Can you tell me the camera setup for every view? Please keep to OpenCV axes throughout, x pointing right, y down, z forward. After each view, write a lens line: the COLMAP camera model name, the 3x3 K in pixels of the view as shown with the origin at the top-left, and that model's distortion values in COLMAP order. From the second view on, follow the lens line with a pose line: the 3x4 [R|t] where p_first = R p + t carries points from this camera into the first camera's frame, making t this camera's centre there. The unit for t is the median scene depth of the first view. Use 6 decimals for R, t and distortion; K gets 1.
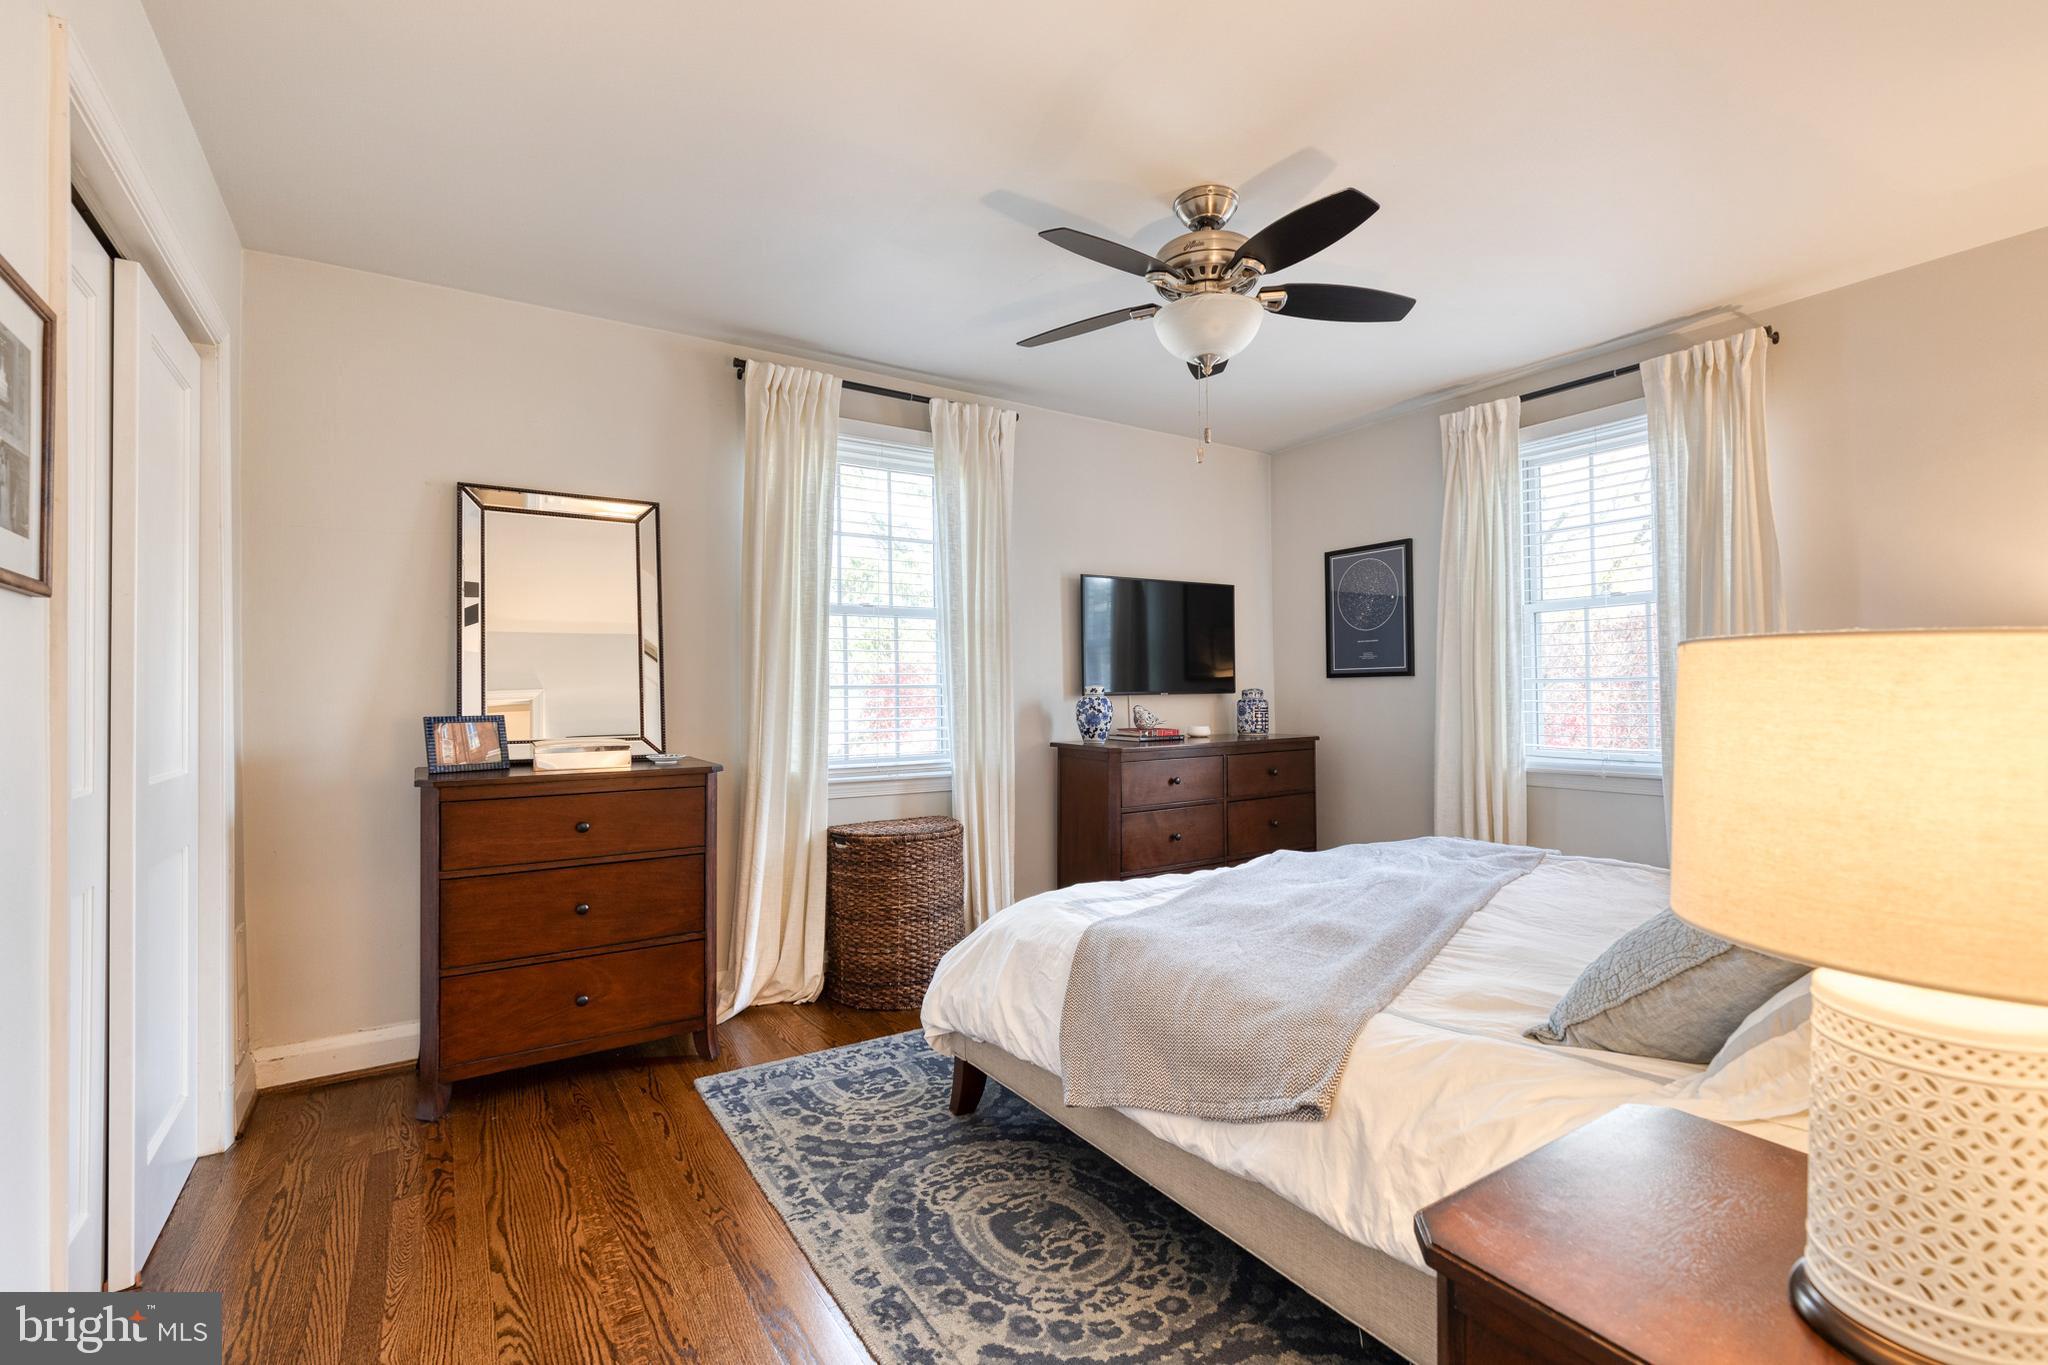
lens RADIAL K [[931.4, 0, 1036.3], [0, 931.4, 681.7], [0, 0, 1]] dist [0.004020, 0.001387]
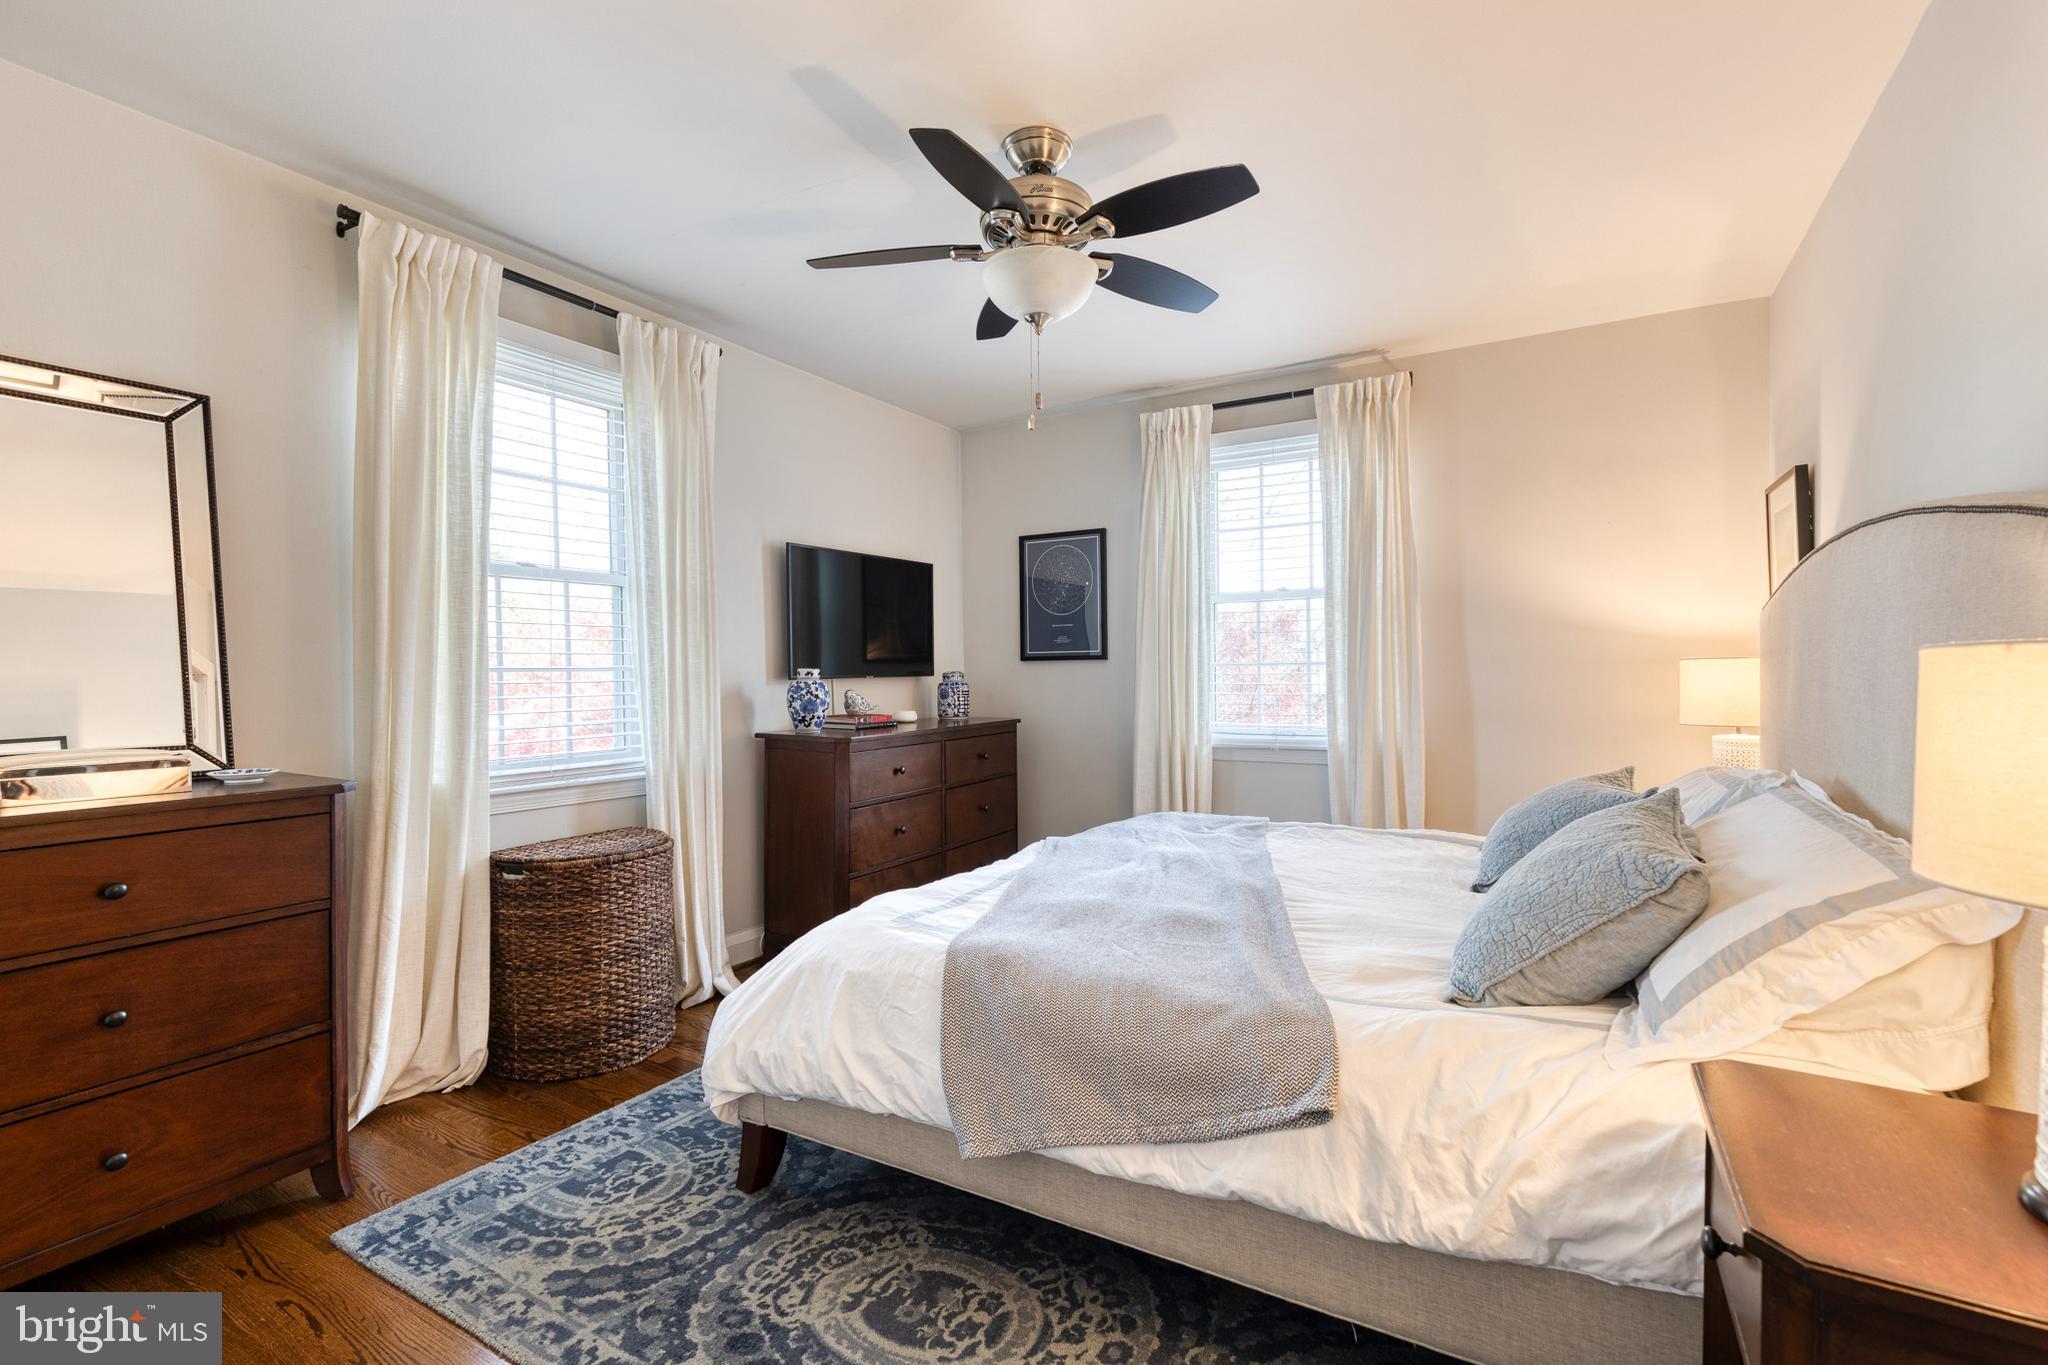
lens RADIAL K [[931.4, 0, 1022.6], [0, 931.4, 680.6], [0, 0, 1]] dist [0.004020, 0.001387]
pose [[0.893402, -0.003966, 0.449240, -0.214930], [-0.005424, 0.999793, 0.019614, -0.003621], [-0.449225, -0.019960, 0.893196, 0.150346]]
